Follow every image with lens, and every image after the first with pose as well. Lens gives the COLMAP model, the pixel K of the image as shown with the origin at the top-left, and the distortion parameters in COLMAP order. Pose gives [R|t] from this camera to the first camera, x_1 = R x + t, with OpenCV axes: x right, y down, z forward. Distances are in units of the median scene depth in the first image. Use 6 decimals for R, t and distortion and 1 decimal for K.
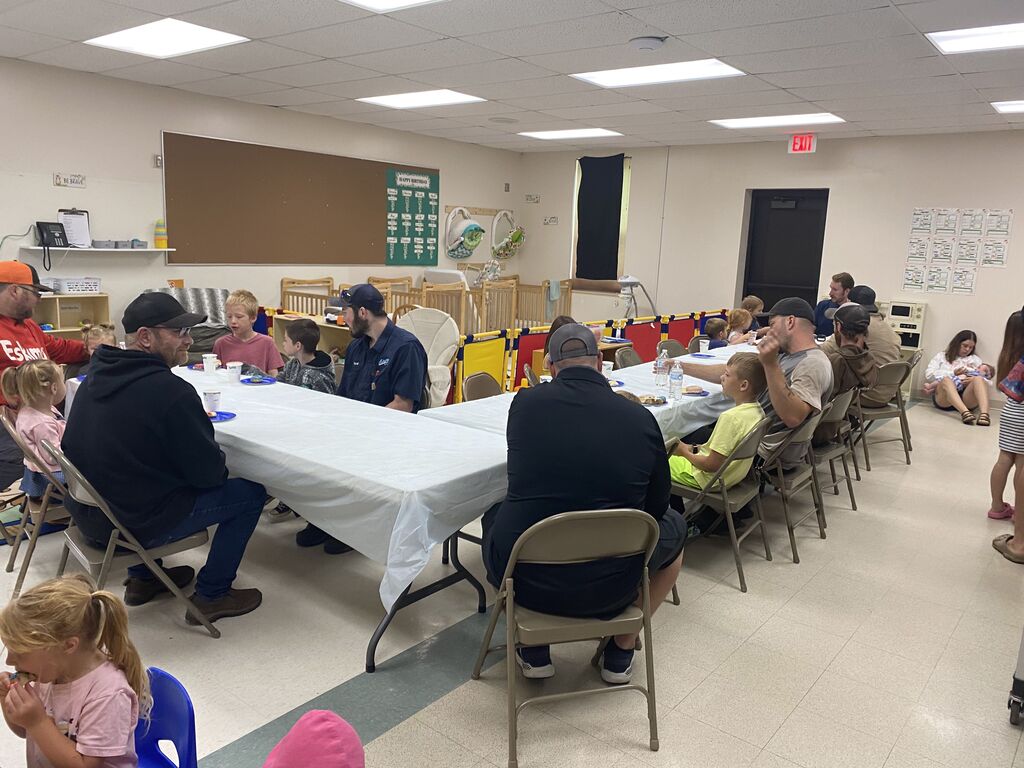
lens RADIAL K [[771.2, 0, 512.0], [0, 771.2, 384.0], [0, 0, 1]] dist [0.000939, 0.000688]
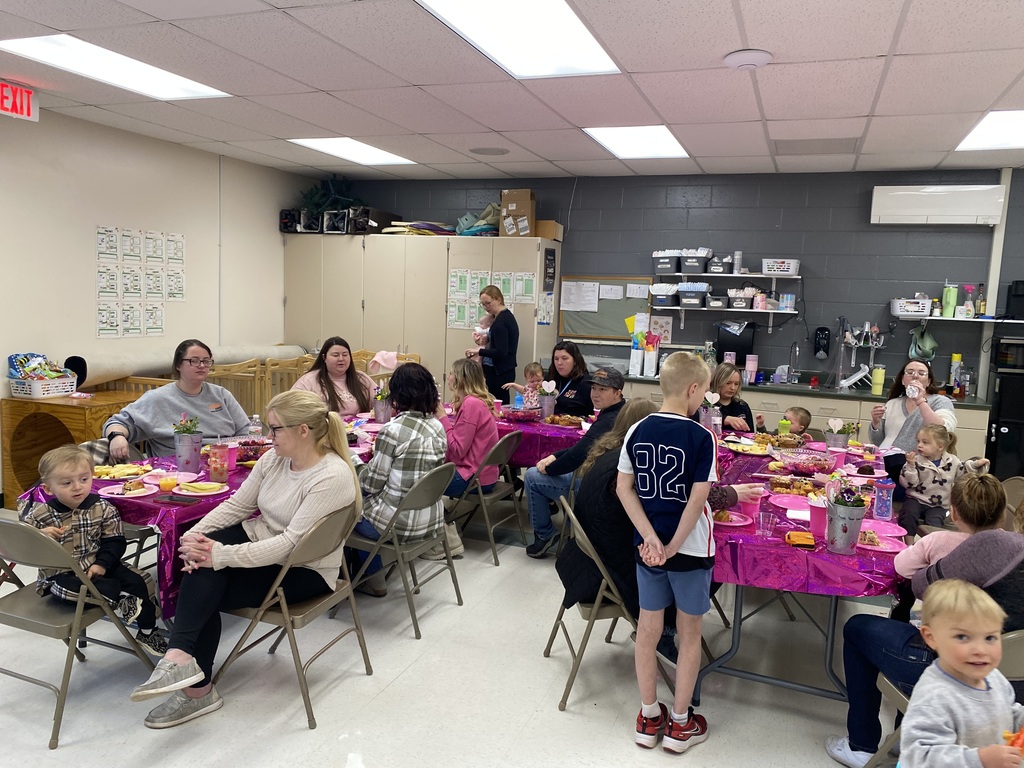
lens RADIAL K [[771.2, 0, 512.0], [0, 771.2, 384.0], [0, 0, 1]] dist [0.000939, 0.000688]
pose [[-0.294172, -0.162960, 0.941757, -0.294659], [0.125217, 0.970292, 0.207011, -0.184065], [-0.947514, 0.178821, -0.265028, 0.850633]]
